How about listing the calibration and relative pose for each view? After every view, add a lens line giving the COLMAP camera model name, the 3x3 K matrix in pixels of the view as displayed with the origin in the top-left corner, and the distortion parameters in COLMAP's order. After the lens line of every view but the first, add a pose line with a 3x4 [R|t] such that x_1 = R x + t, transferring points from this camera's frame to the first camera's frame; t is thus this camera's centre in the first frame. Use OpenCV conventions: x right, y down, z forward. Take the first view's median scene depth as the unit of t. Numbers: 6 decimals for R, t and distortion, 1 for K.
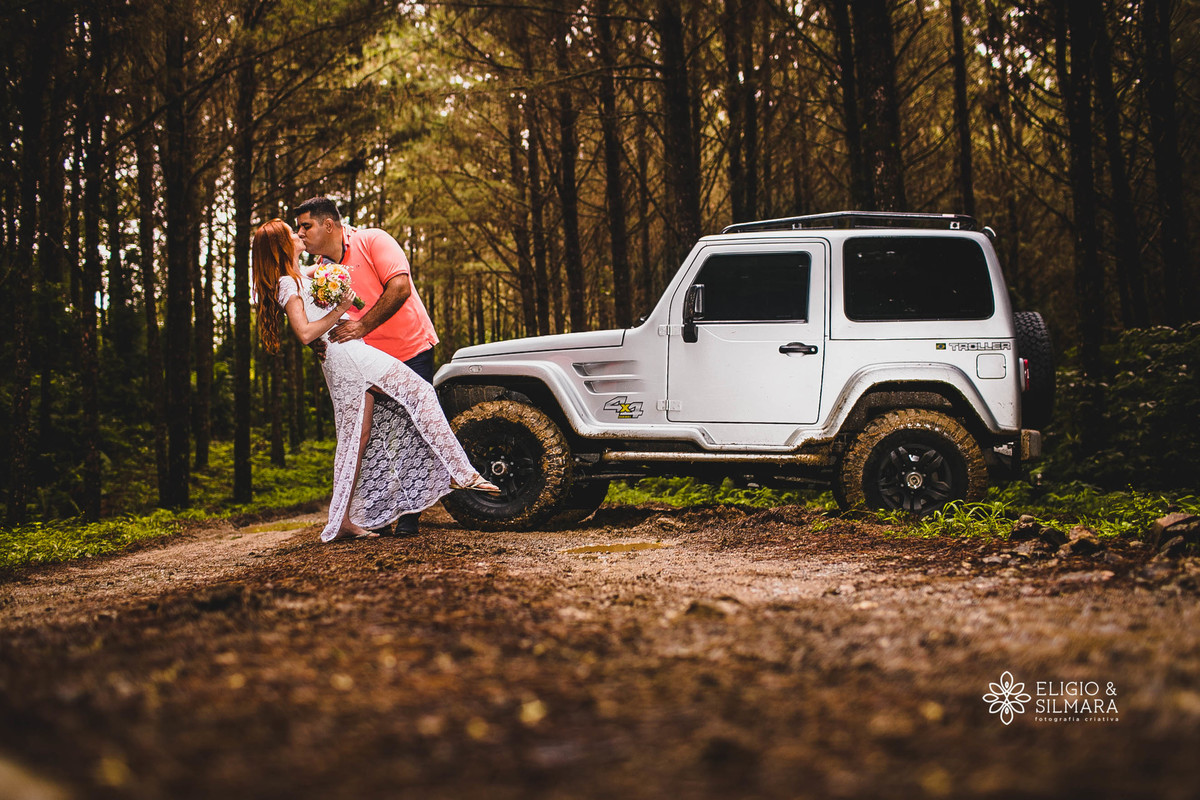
lens RADIAL K [[1301.6, 0, 600.0], [0, 1301.6, 400.0], [0, 0, 1]] dist [-0.063427, 0.008216]
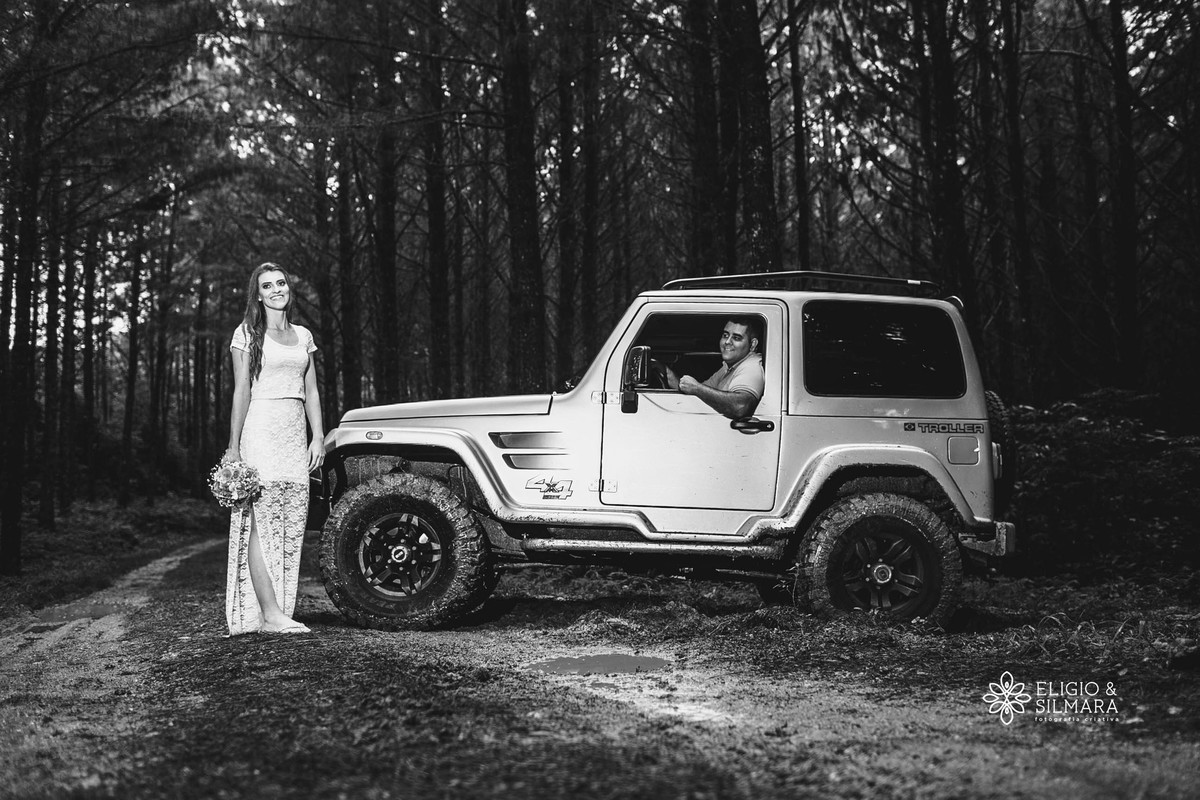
lens RADIAL K [[1301.6, 0, 600.0], [0, 1301.6, 400.0], [0, 0, 1]] dist [-0.063427, 0.008216]
pose [[0.983335, 0.035973, 0.178208, -0.101889], [-0.026967, 0.998246, -0.052701, -0.006655], [-0.179791, 0.047017, 0.982581, 0.154142]]
